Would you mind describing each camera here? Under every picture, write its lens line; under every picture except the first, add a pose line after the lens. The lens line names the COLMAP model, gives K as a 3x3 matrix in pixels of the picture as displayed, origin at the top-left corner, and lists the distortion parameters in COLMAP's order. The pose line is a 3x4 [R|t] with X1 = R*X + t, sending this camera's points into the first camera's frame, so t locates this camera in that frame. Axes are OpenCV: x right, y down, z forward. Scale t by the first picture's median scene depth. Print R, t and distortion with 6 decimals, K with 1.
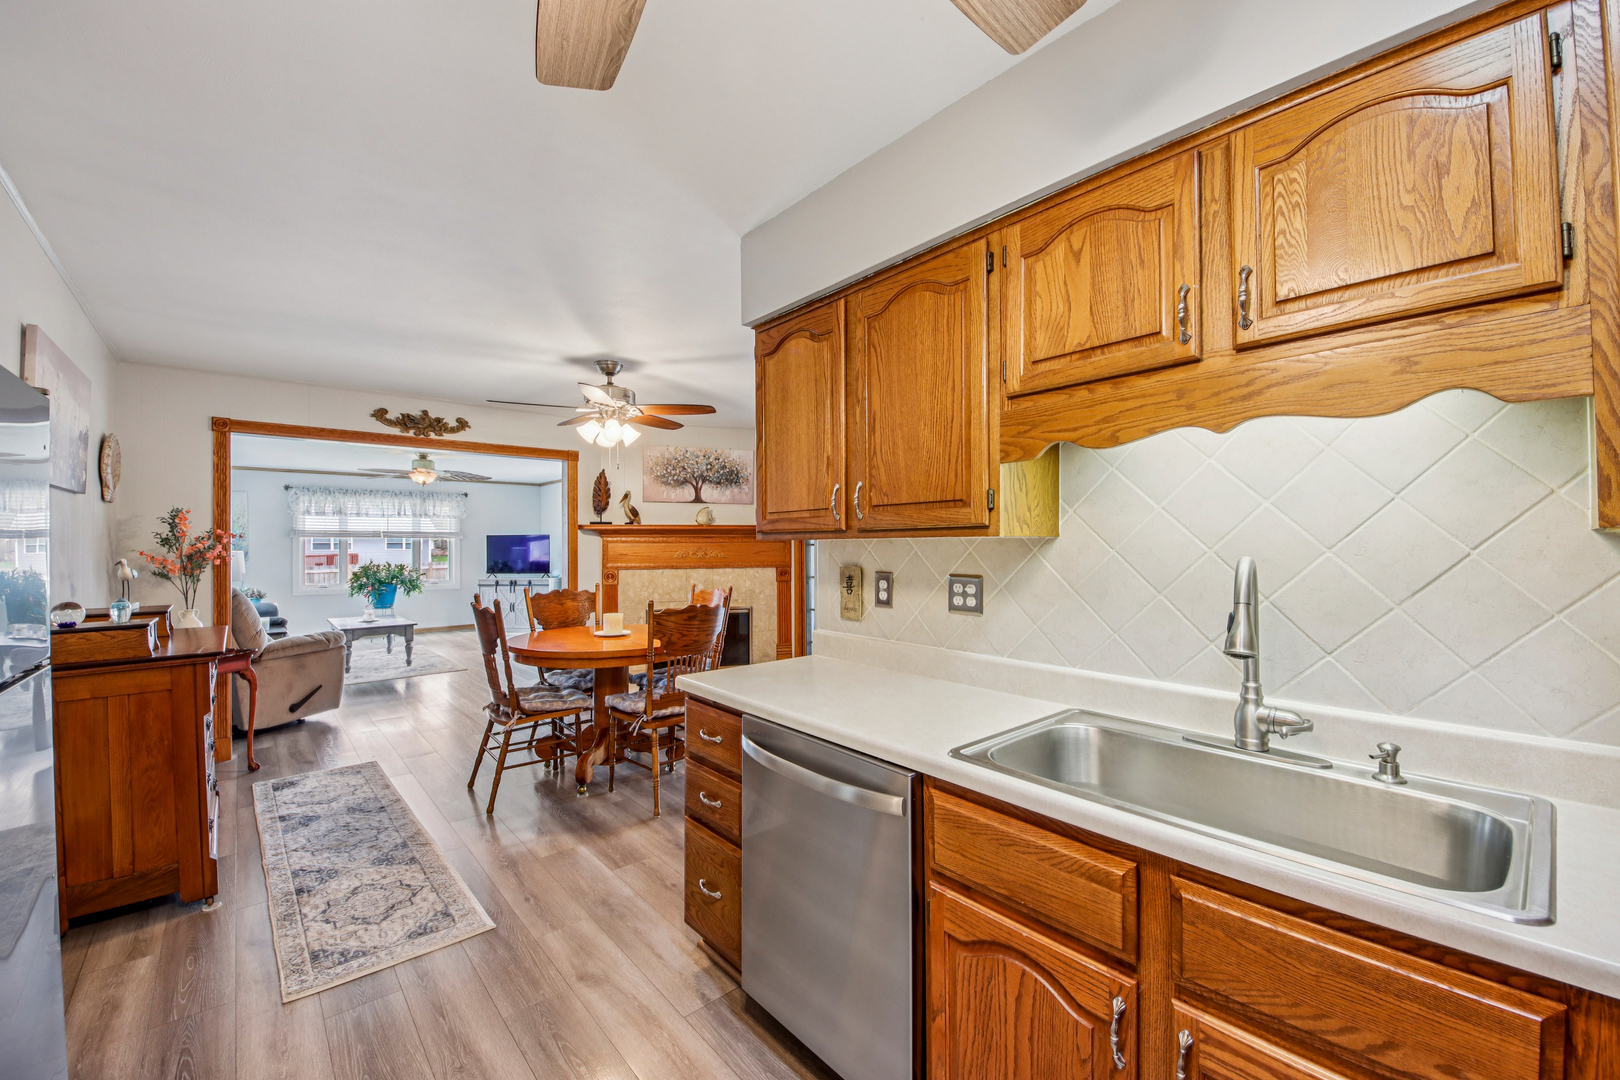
lens RADIAL K [[633.1, 0, 798.4], [0, 633.1, 541.0], [0, 0, 1]] dist [0.045234, -0.036377]
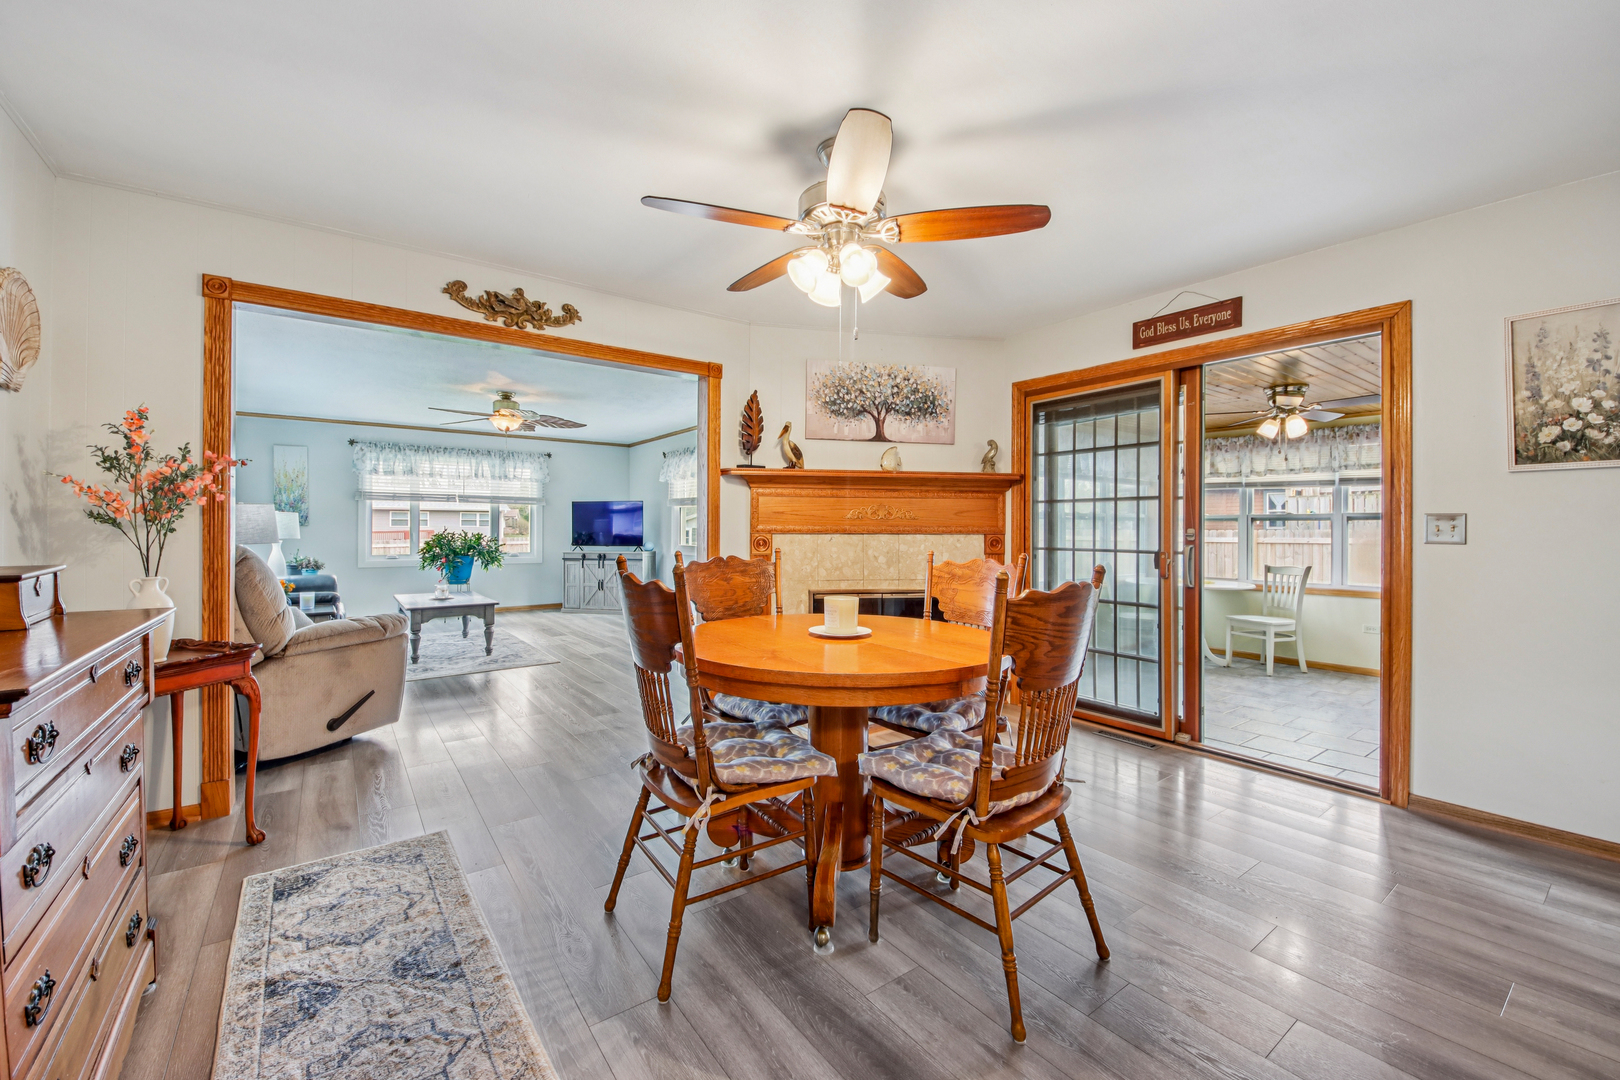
lens RADIAL K [[636.3, 0, 806.1], [0, 636.3, 527.5], [0, 0, 1]] dist [0.022074, -0.021479]
pose [[0.997040, 0.008985, -0.076356, -0.276861], [-0.008581, 0.999947, 0.005620, 0.048756], [0.076402, -0.004949, 0.997065, 0.425982]]
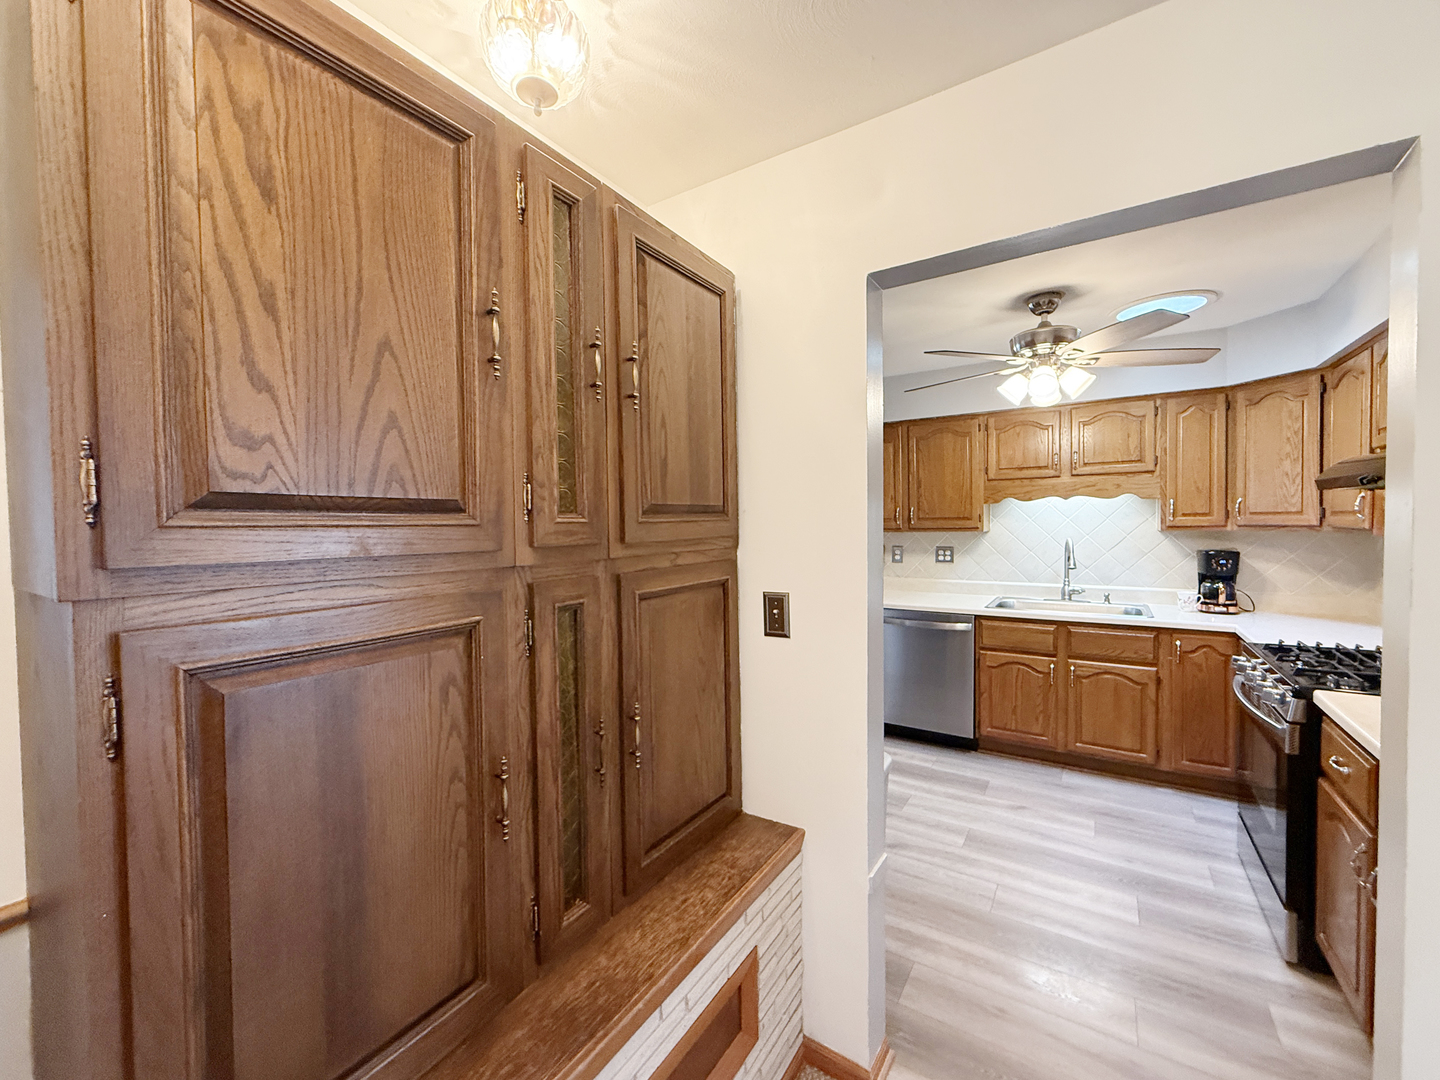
lens RADIAL K [[579.2, 0, 720.0], [0, 579.2, 540.0], [0, 0, 1]] dist [-0.002899, -0.000555]
pose [[0.959388, -0.020348, 0.281353, -0.555280], [0.010450, 0.999274, 0.036636, -0.028487], [-0.281895, -0.032208, 0.958905, -0.395122]]
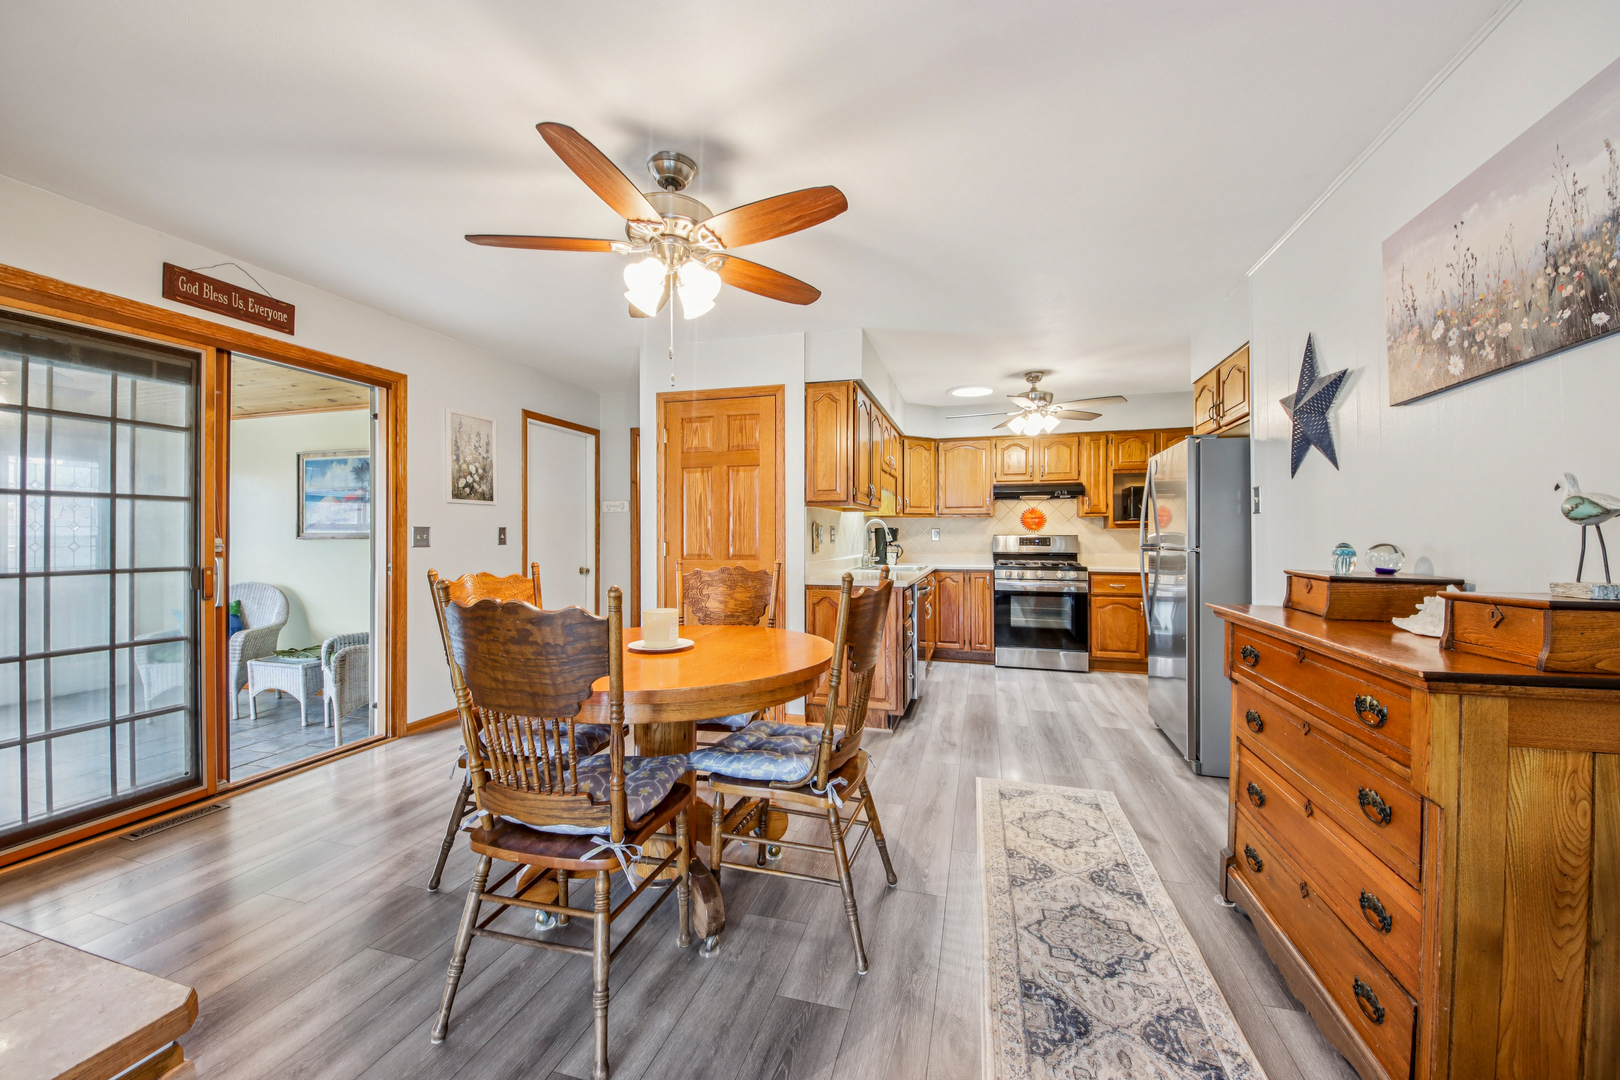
lens RADIAL K [[625.5, 0, 783.0], [0, 625.5, 533.6], [0, 0, 1]] dist [0.000022, -0.000130]
pose [[-0.524012, 0.006176, 0.851688, -0.805510], [-0.002515, 0.999958, -0.008799, 0.050378], [-0.851707, -0.006753, -0.523975, 1.182511]]
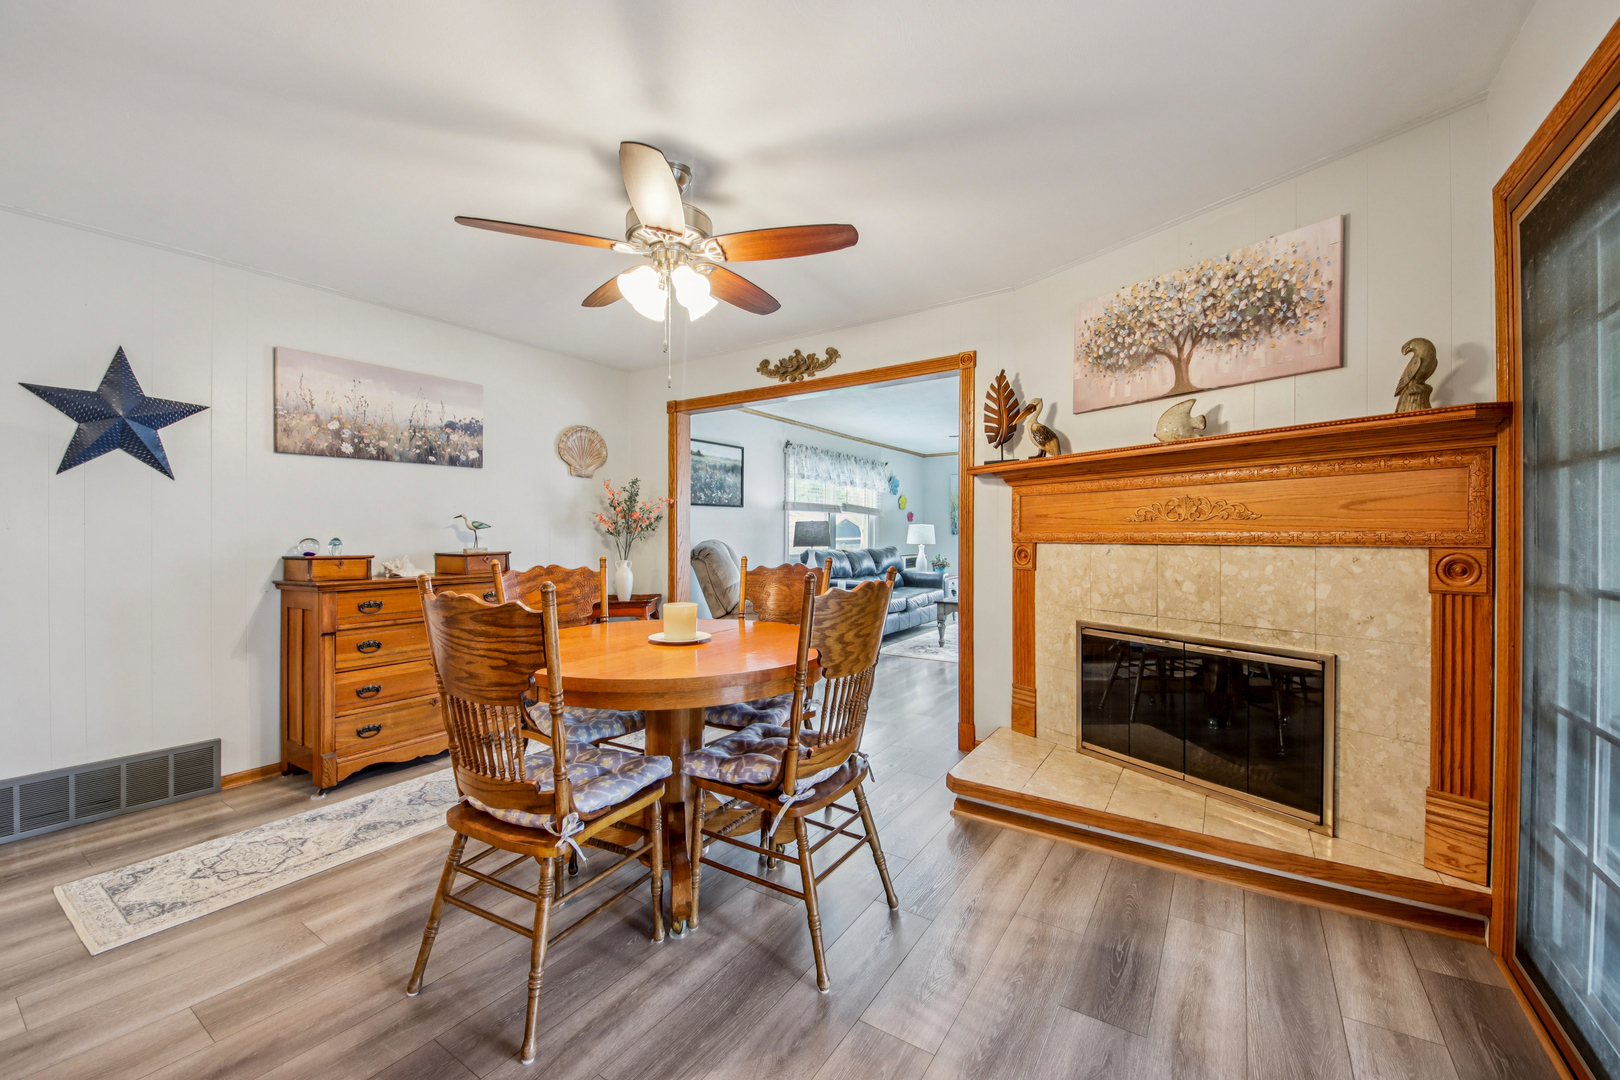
lens RADIAL K [[629.0, 0, 803.3], [0, 629.0, 537.7], [0, 0, 1]] dist [-0.000174, -0.000066]
pose [[0.263010, 0.008066, -0.964759, 0.285147], [0.006102, 0.999931, 0.010024, 0.048239], [0.964774, -0.008523, 0.262943, 0.947713]]
